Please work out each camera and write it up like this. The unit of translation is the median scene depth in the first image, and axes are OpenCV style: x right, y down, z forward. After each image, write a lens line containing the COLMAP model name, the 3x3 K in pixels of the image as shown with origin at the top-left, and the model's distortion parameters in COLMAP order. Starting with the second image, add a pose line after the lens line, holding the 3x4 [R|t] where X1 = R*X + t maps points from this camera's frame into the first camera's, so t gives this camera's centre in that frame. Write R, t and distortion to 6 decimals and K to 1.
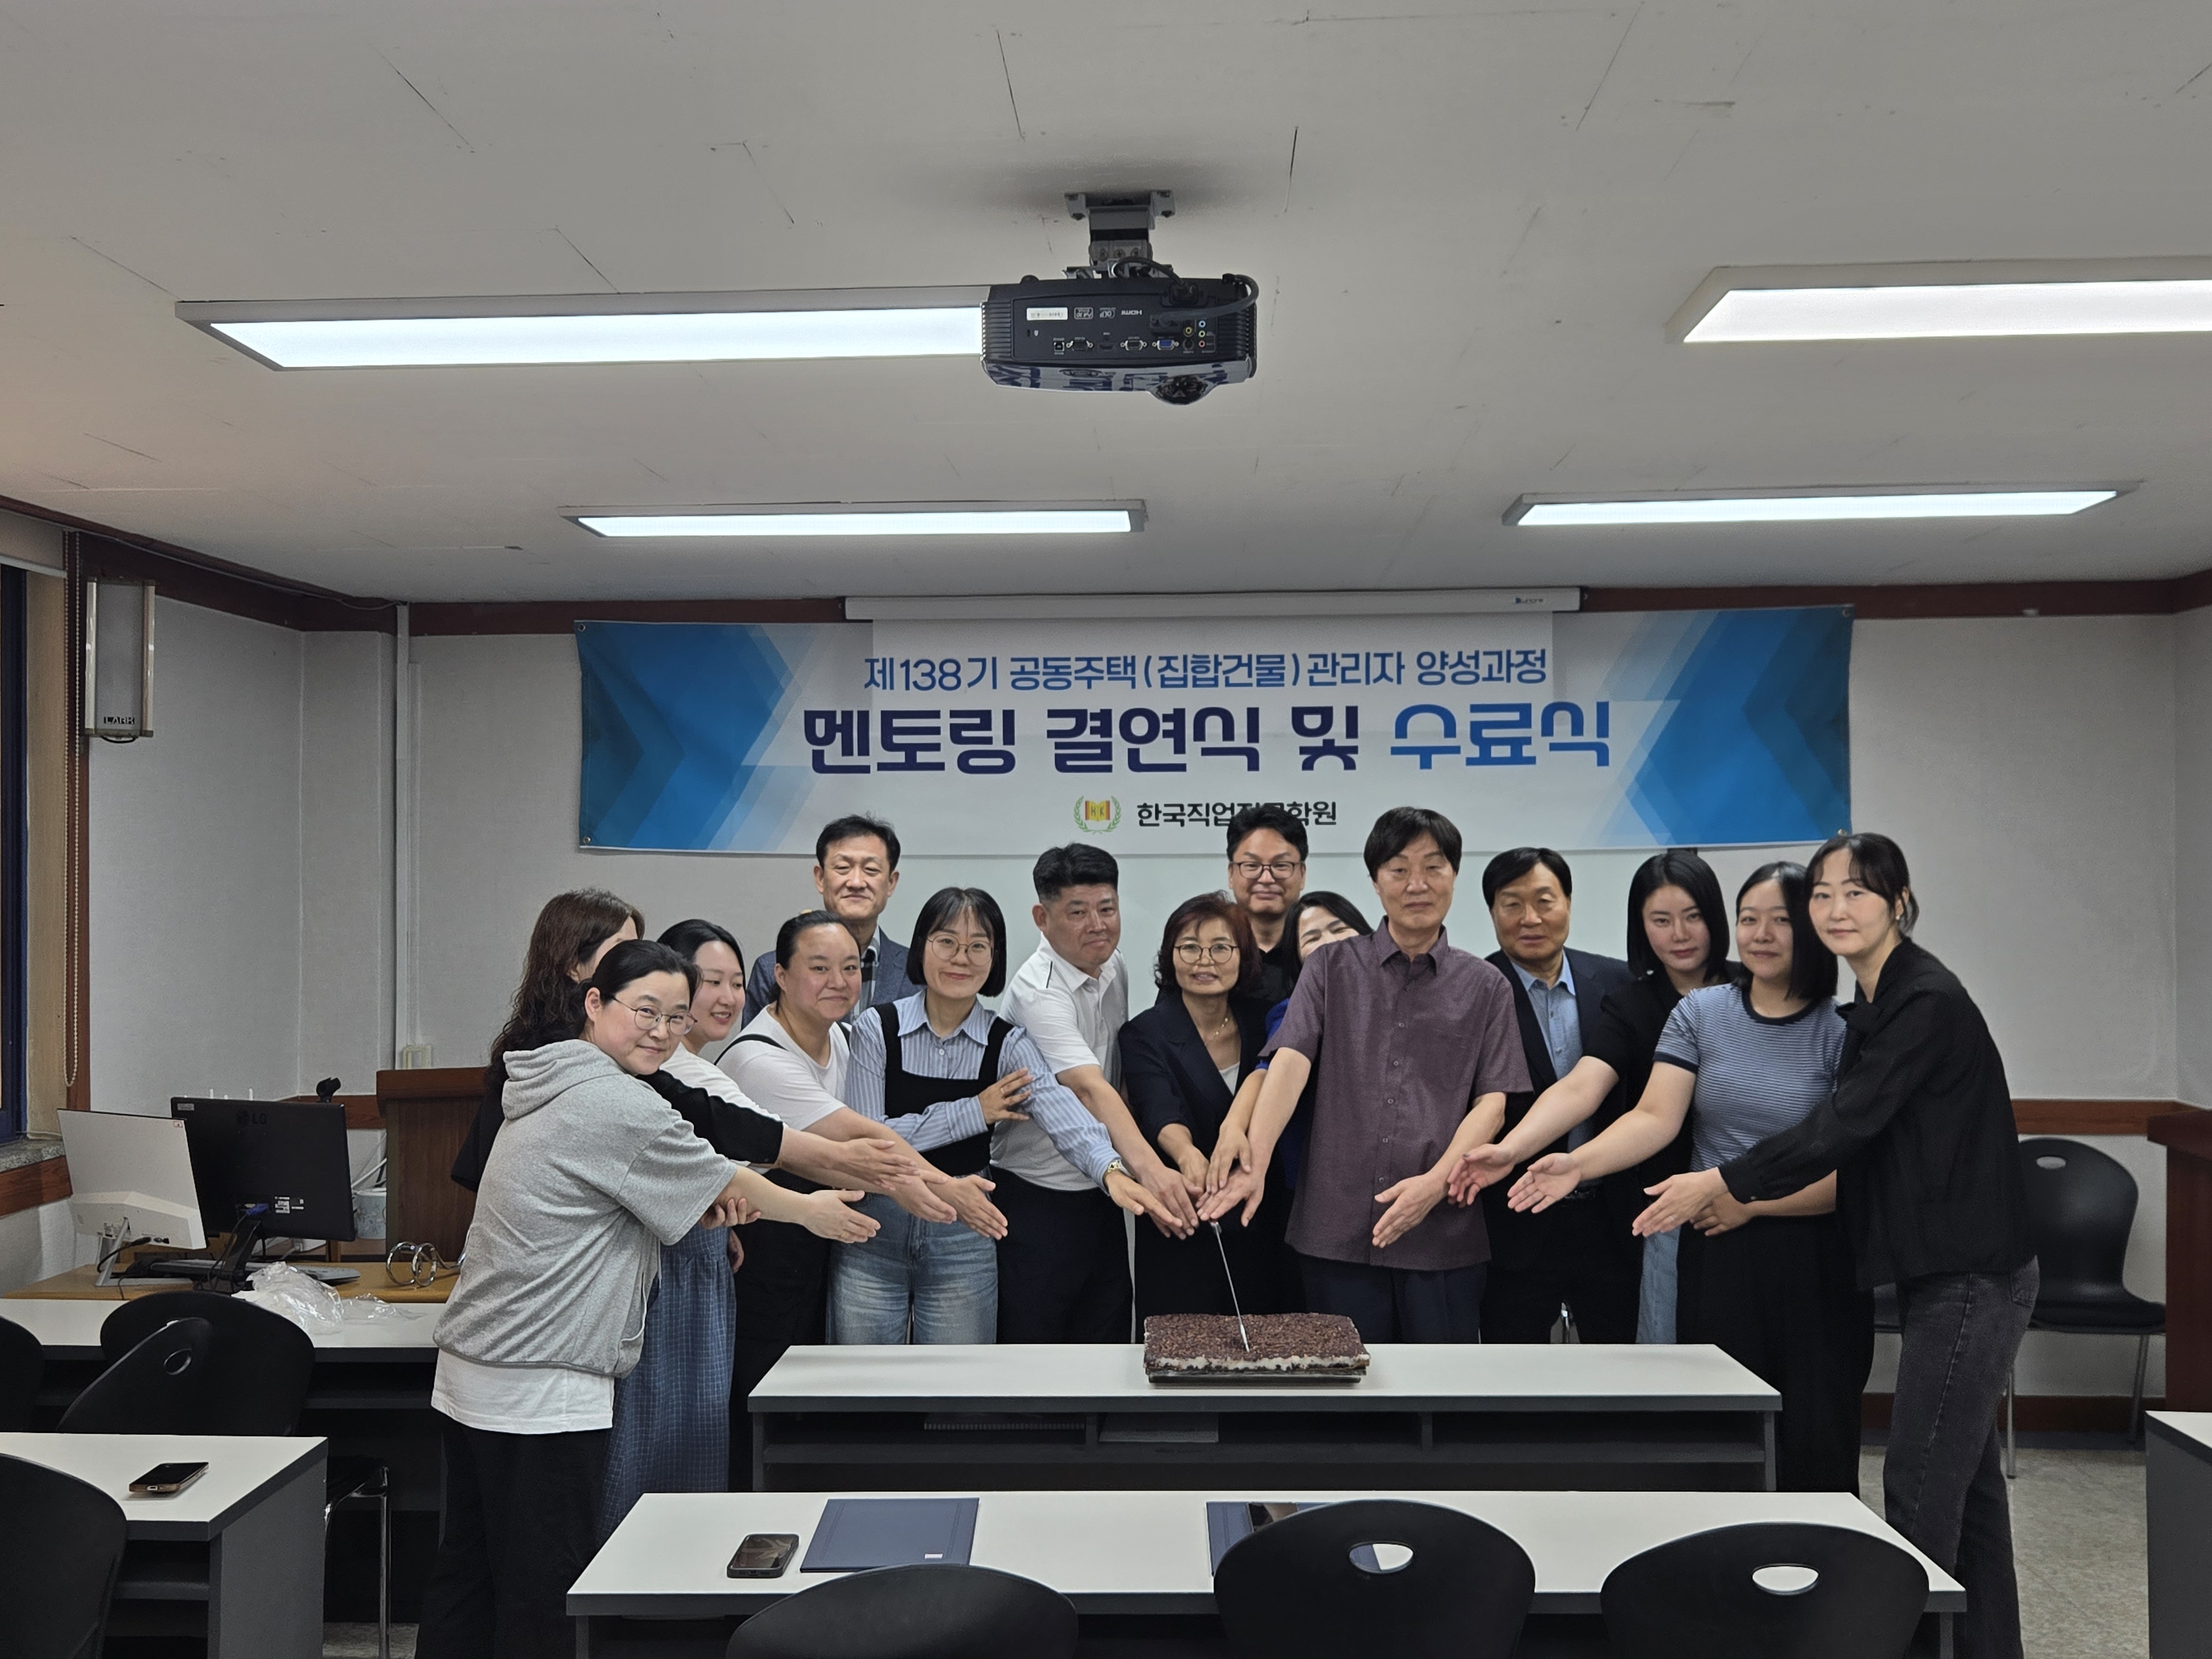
lens RADIAL K [[1742.2, 0, 1013.2], [0, 1742.2, 842.0], [0, 0, 1]] dist [0.024893, -0.030978]
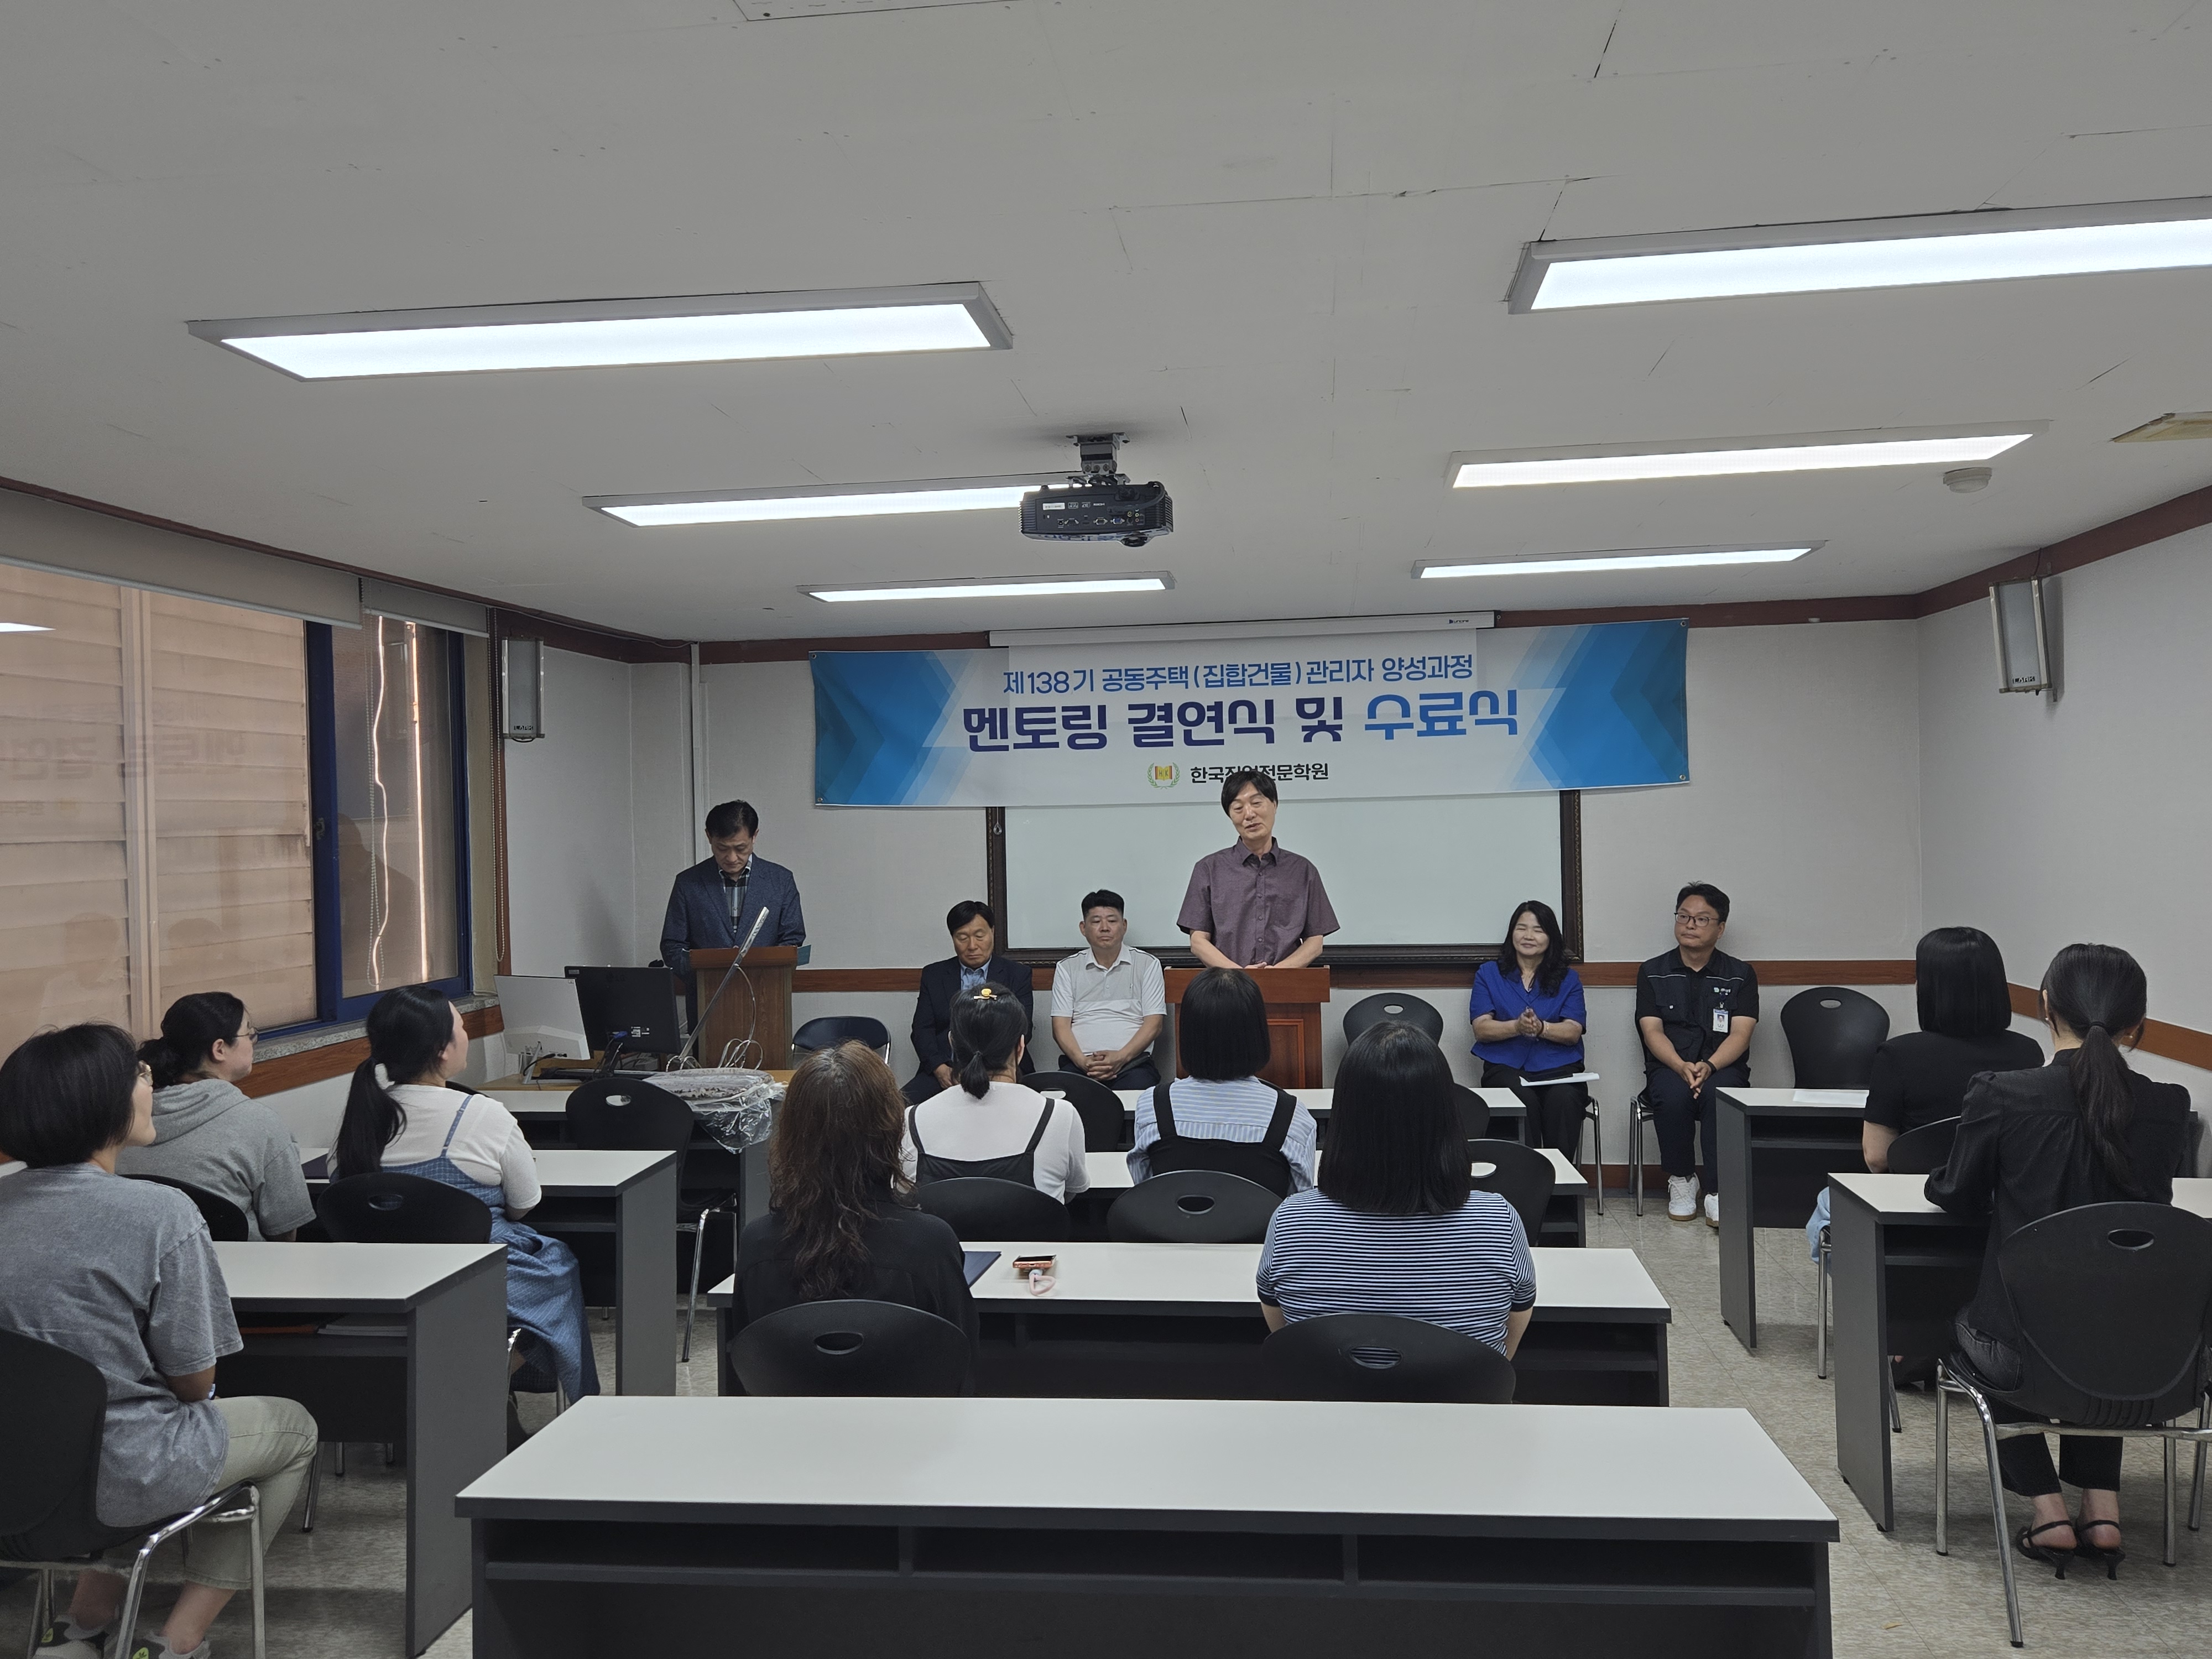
lens RADIAL K [[1742.2, 0, 1085.2], [0, 1742.2, 816.3], [0, 0, 1]] dist [0.024893, -0.030978]
pose [[0.995422, -0.018493, -0.093776, 0.119269], [0.019093, 0.999803, 0.005499, 0.008896], [0.093655, -0.007264, 0.995578, -0.455785]]
